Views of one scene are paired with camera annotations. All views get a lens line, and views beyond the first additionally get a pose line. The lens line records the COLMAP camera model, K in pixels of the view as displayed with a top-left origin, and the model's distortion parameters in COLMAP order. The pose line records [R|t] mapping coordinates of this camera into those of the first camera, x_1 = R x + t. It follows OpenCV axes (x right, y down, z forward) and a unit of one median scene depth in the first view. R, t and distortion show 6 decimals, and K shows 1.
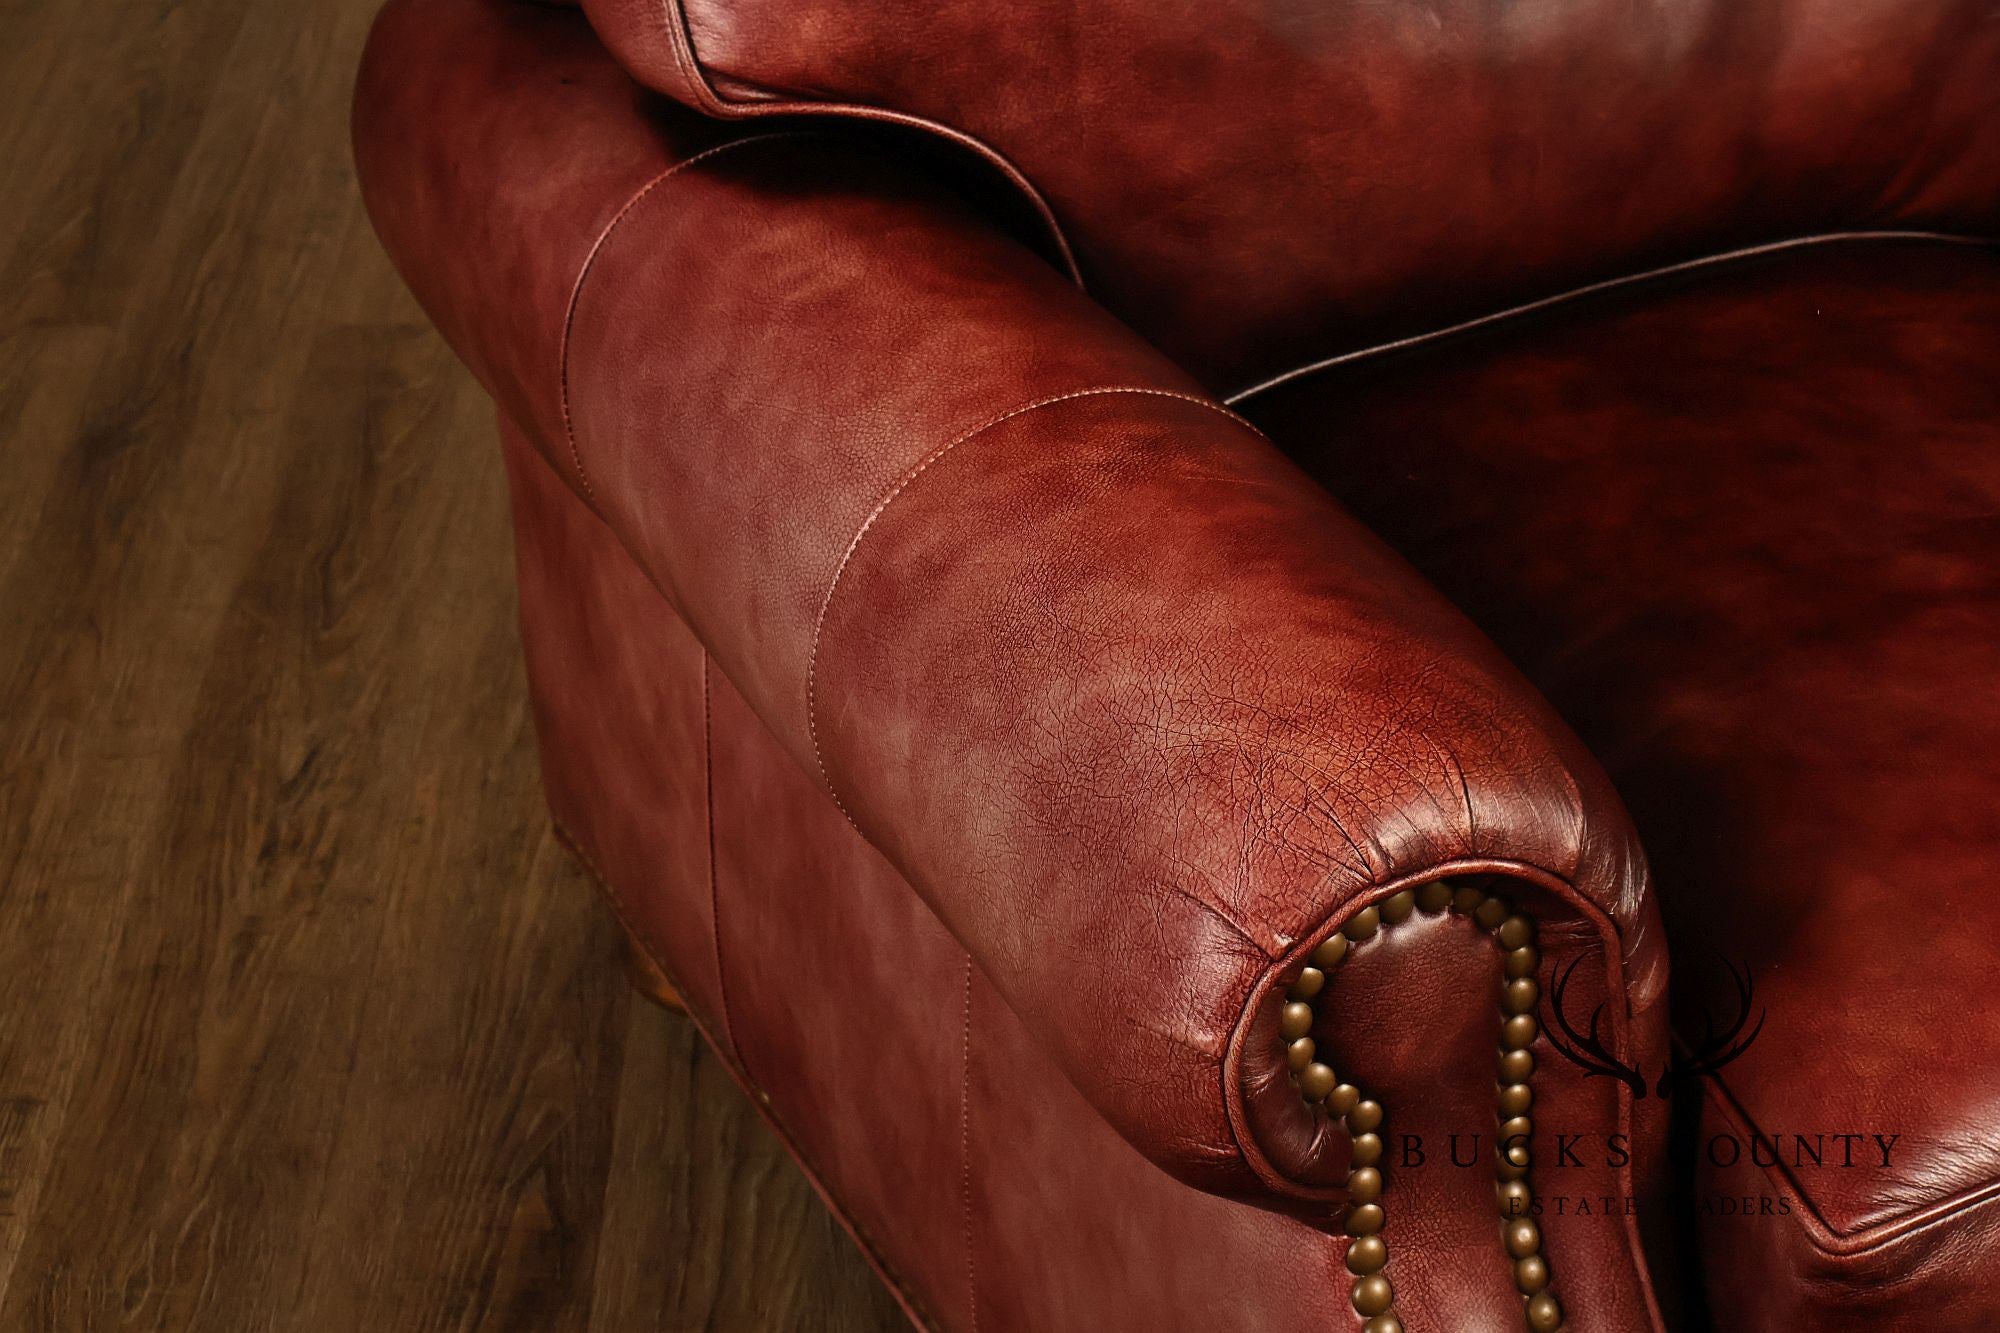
lens RADIAL K [[3992.8, 0, 1000.6], [0, 3992.8, 656.6], [0, 0, 1]] dist [0.031266, 0.000000]
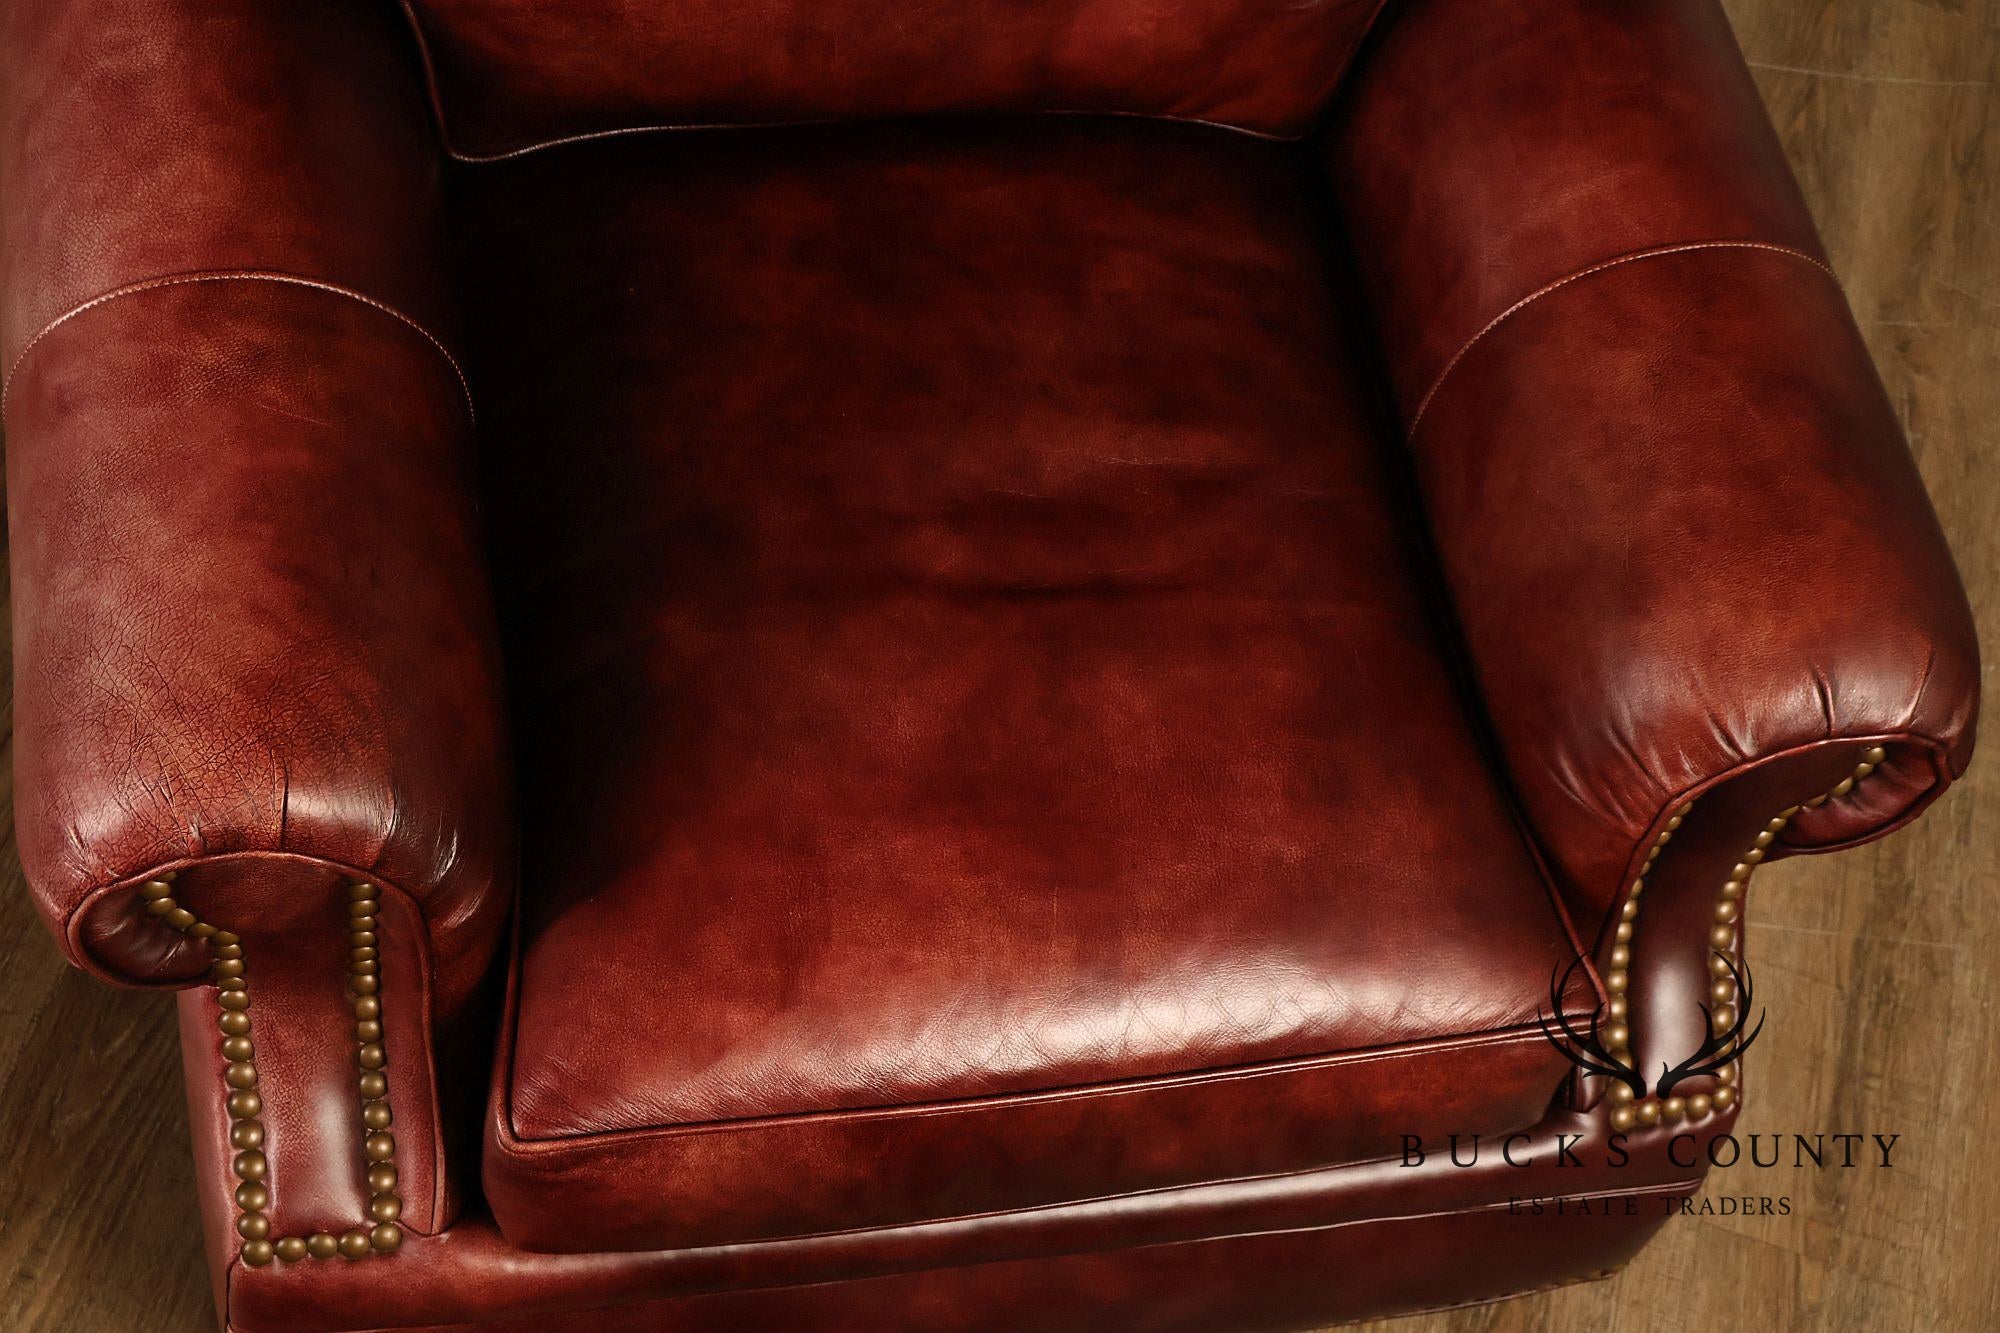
lens RADIAL K [[3146.3, 0, 990.6], [0, 3146.3, 661.1], [0, 0, 1]] dist [-0.002487, 0.000000]
pose [[0.948518, 0.316720, -0.001636, 0.253656], [-0.287010, 0.861704, 0.418440, -0.396983], [0.133938, -0.396428, 0.908243, 0.091502]]
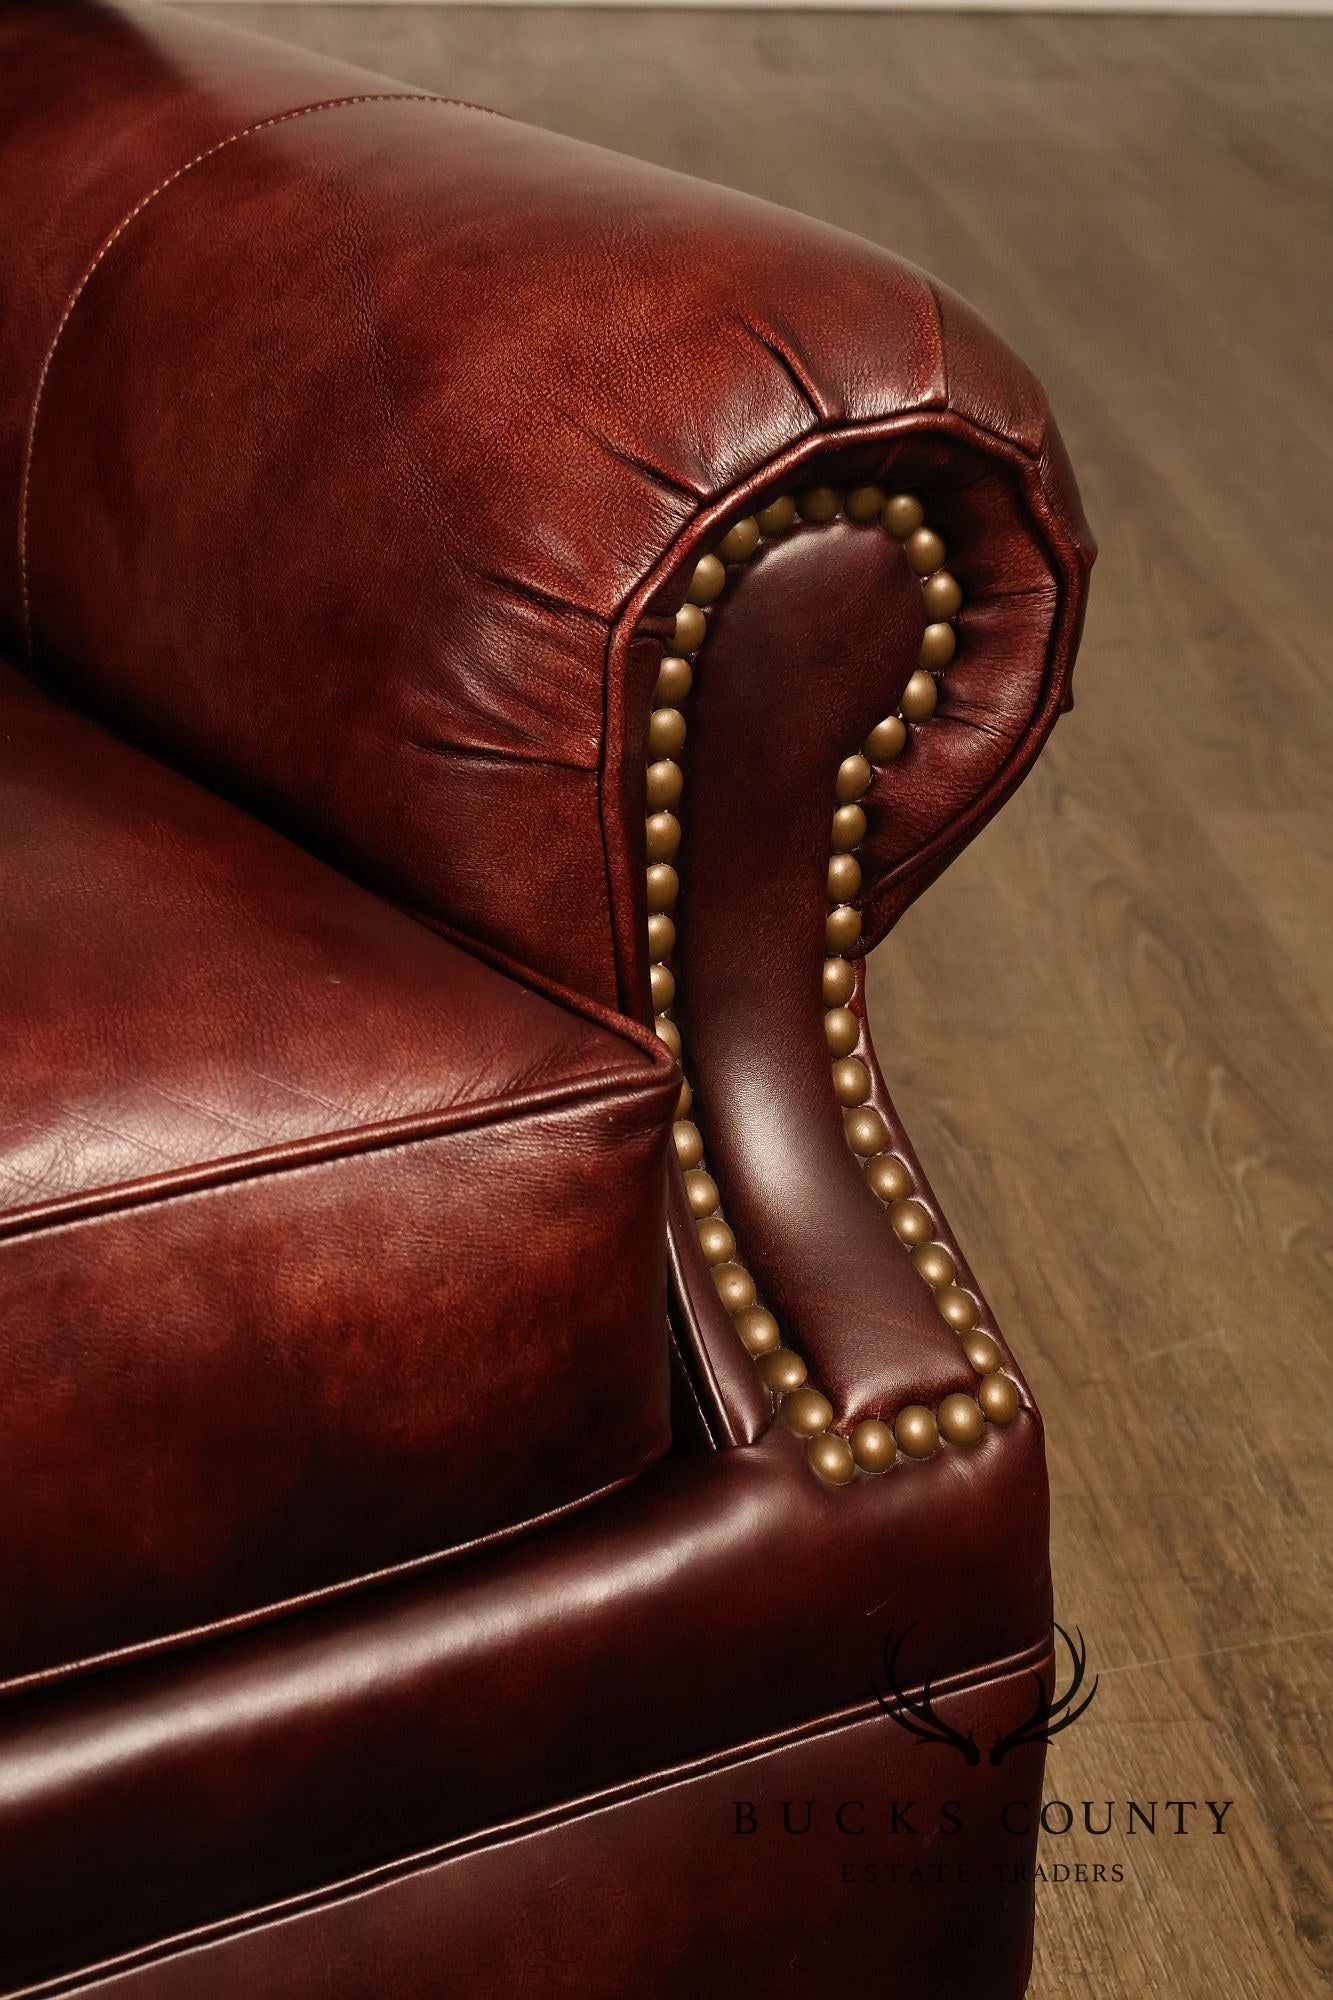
lens RADIAL K [[3992.8, 0, 667.5], [0, 3992.8, 1014.4], [0, 0, 1]] dist [0.031266, 0.000000]
pose [[0.992729, -0.006650, 0.120184, 0.388363], [0.022875, 0.990699, -0.134132, 0.112870], [-0.118174, 0.135906, 0.983649, 0.336345]]
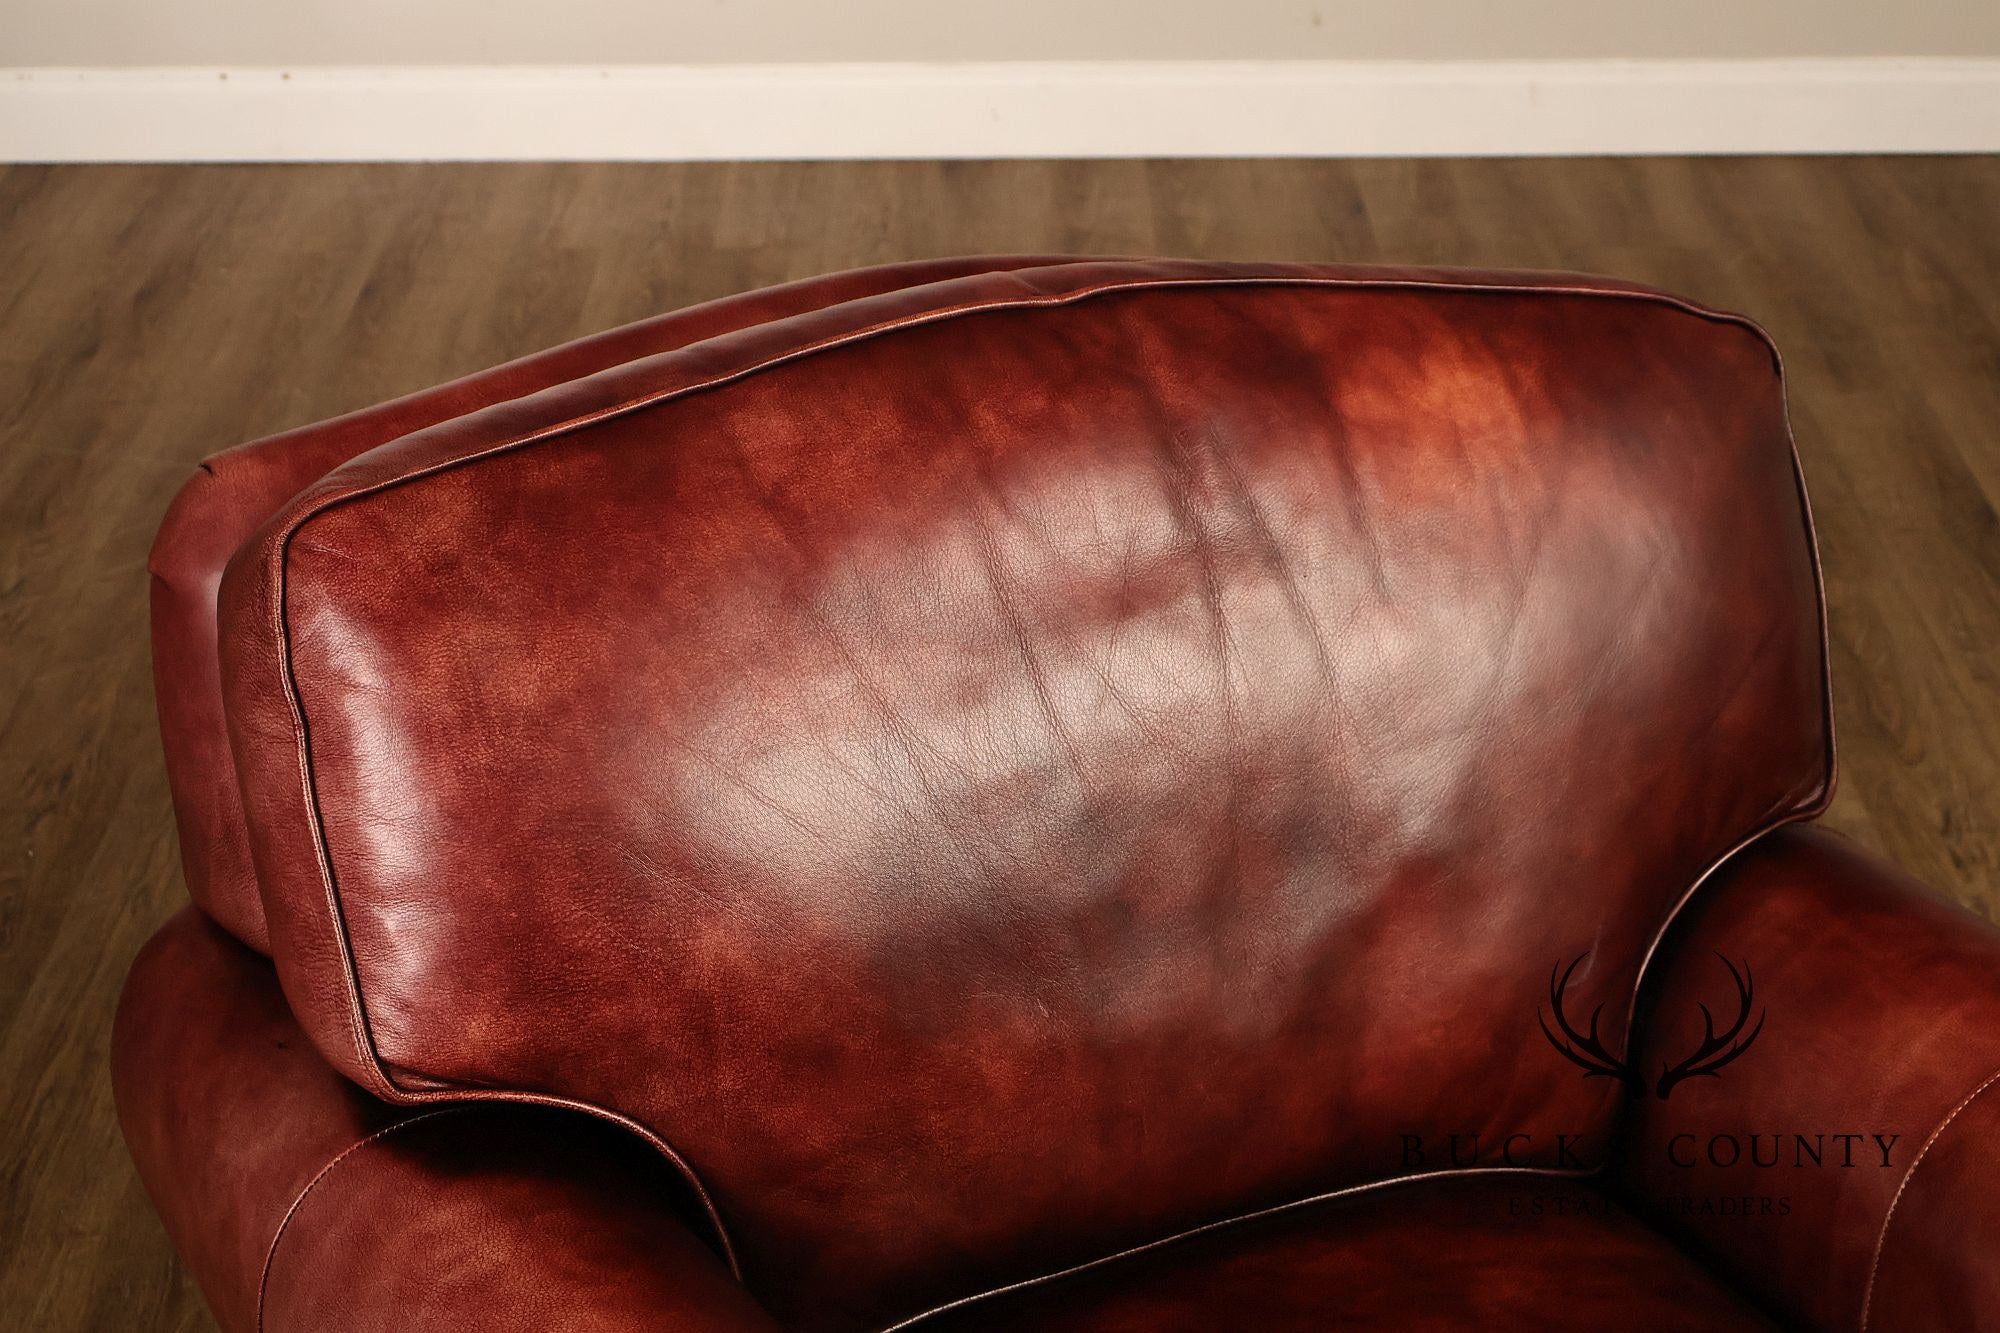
lens RADIAL K [[3992.8, 0, 988.4], [0, 3992.8, 660.7], [0, 0, 1]] dist [0.031266, 0.000000]
pose [[0.999984, 0.005611, -0.001076, 0.097616], [-0.005709, 0.988744, -0.149510, -0.091544], [0.000225, 0.149514, 0.988760, -0.135202]]
